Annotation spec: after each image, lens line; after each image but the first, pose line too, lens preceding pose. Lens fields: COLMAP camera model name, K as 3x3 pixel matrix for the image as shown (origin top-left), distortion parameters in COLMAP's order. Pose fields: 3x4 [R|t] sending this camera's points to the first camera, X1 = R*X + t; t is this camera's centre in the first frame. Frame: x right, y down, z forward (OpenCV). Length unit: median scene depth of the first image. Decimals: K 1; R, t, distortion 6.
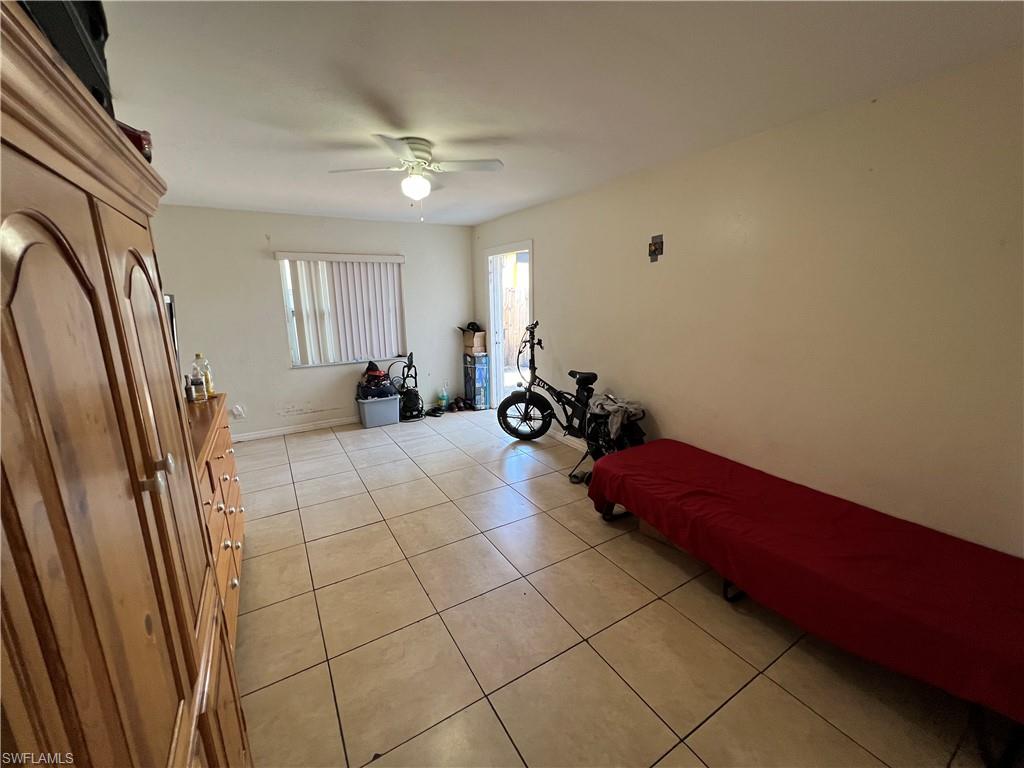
lens RADIAL K [[410.3, 0, 511.5], [0, 410.3, 383.3], [0, 0, 1]] dist [0.000764, 0.000192]
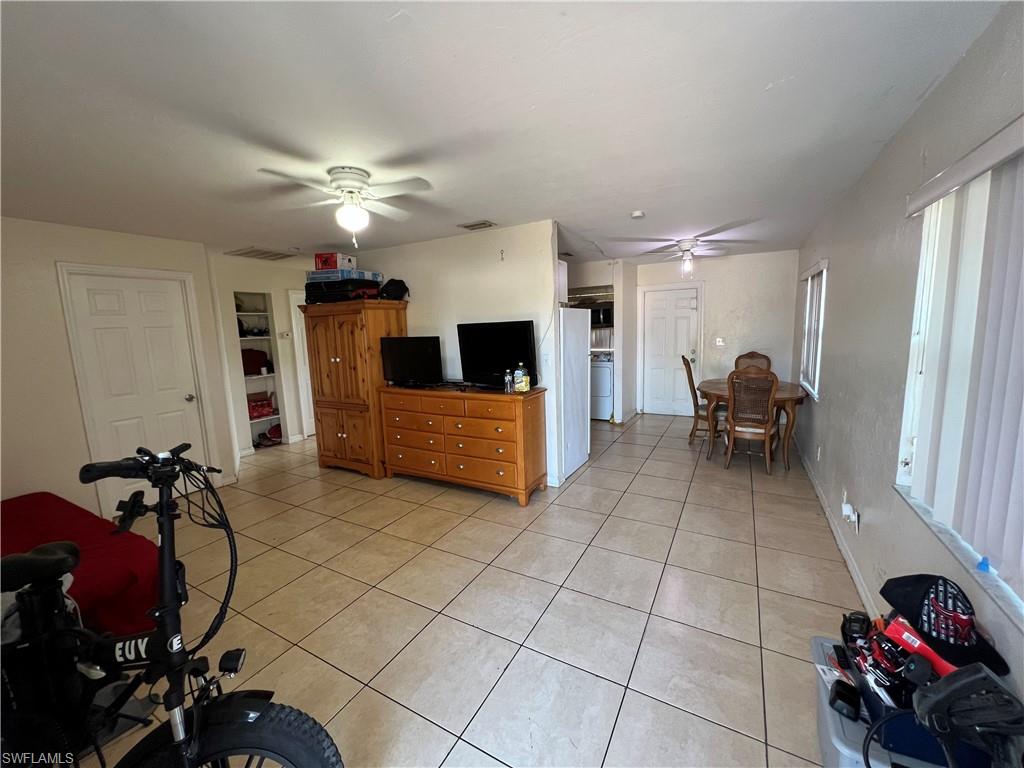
lens RADIAL K [[410.3, 0, 512.6], [0, 410.3, 381.0], [0, 0, 1]] dist [0.000764, 0.000192]
pose [[-0.866796, 0.107890, -0.486852, -0.042079], [-0.064525, 0.943839, 0.324043, -0.421859], [0.494471, 0.312293, -0.811154, 1.934093]]
